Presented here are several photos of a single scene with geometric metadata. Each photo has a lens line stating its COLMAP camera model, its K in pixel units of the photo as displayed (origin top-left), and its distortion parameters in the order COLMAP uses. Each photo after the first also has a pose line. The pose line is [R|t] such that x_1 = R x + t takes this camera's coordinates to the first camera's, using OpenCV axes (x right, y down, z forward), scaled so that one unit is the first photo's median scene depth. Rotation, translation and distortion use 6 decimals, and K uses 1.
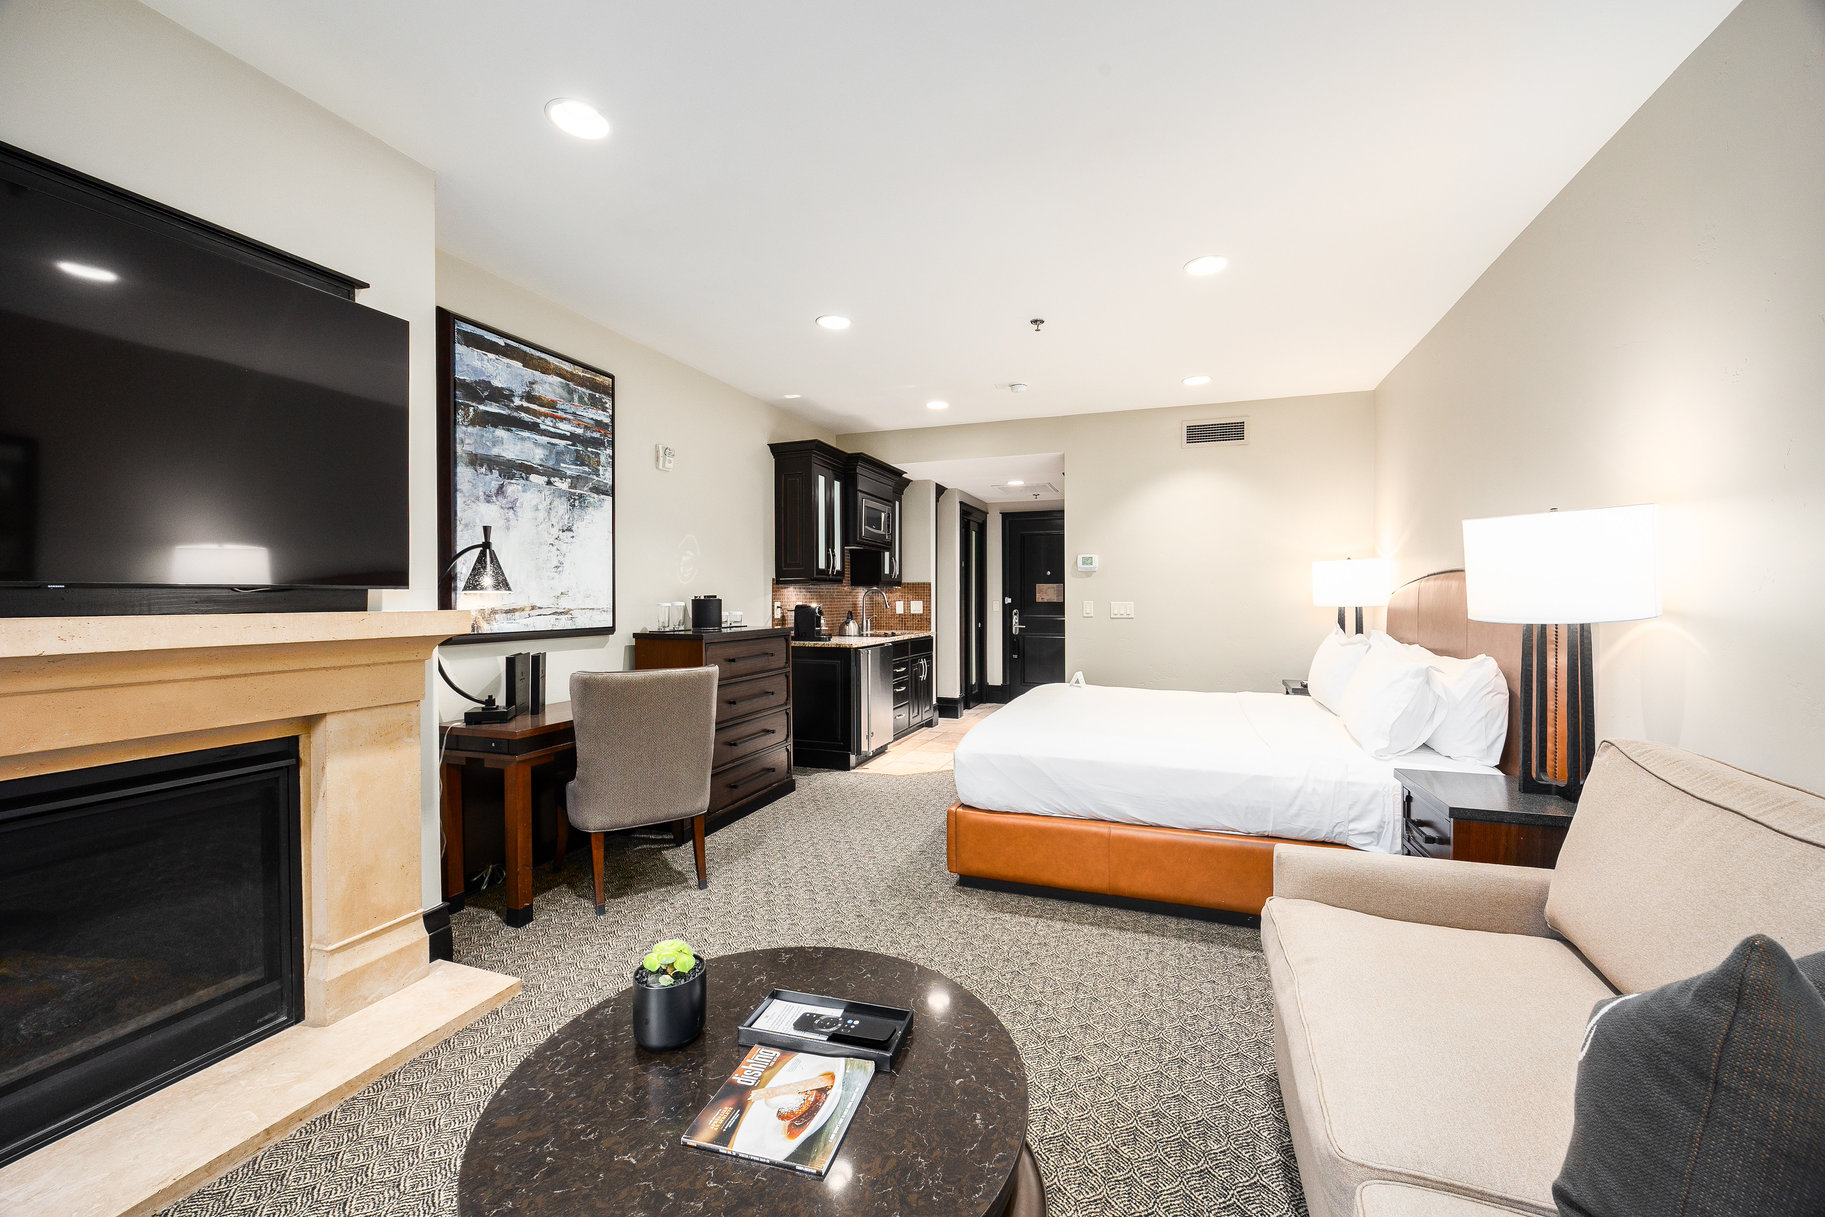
lens RADIAL K [[739.6, 0, 911.0], [0, 739.6, 602.3], [0, 0, 1]] dist [0.001773, -0.000816]
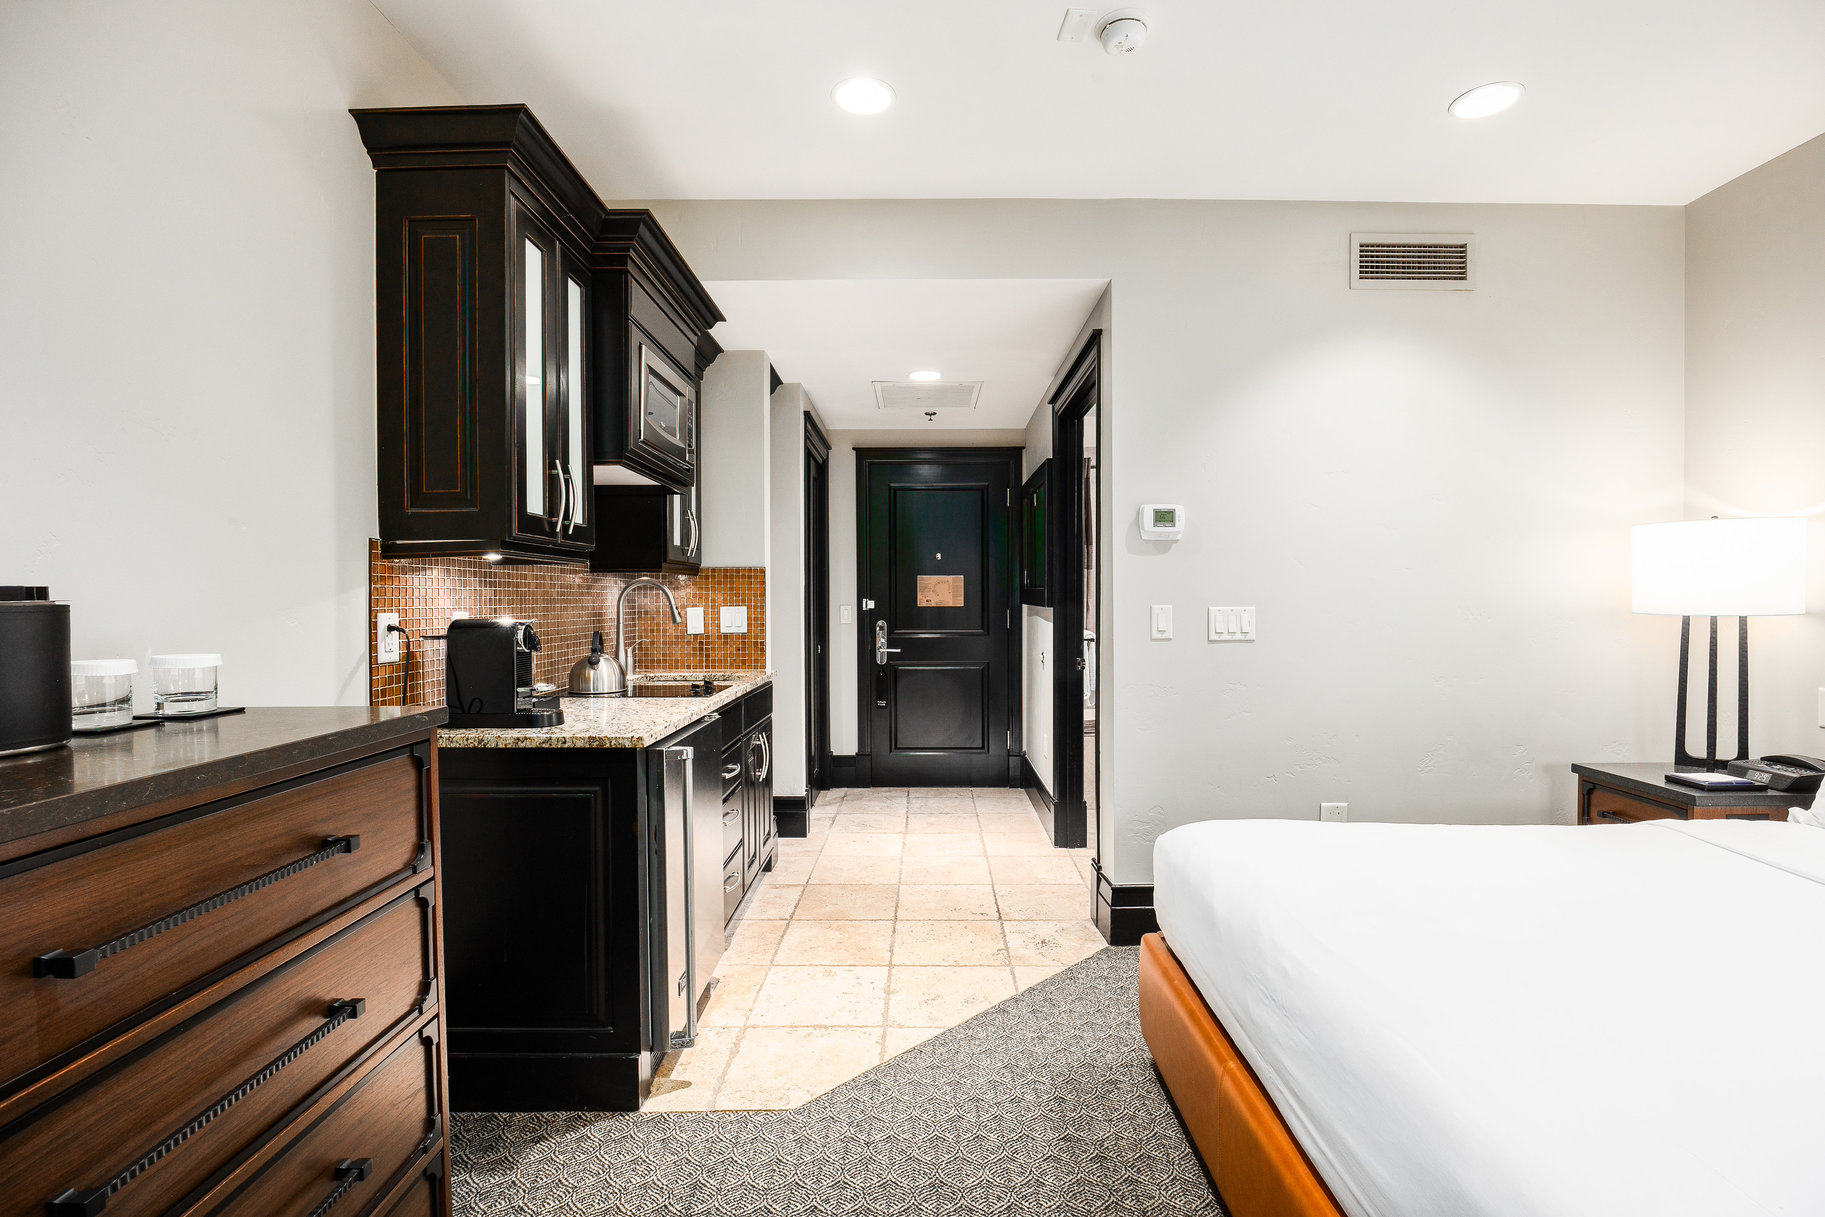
lens RADIAL K [[860.1, 0, 920.4], [0, 860.1, 609.4], [0, 0, 1]] dist [-0.012903, 0.000100]
pose [[0.936629, -0.006201, 0.350268, -0.085725], [0.005004, 0.999978, 0.004324, -0.001916], [-0.350288, -0.002297, 0.936639, 0.520871]]
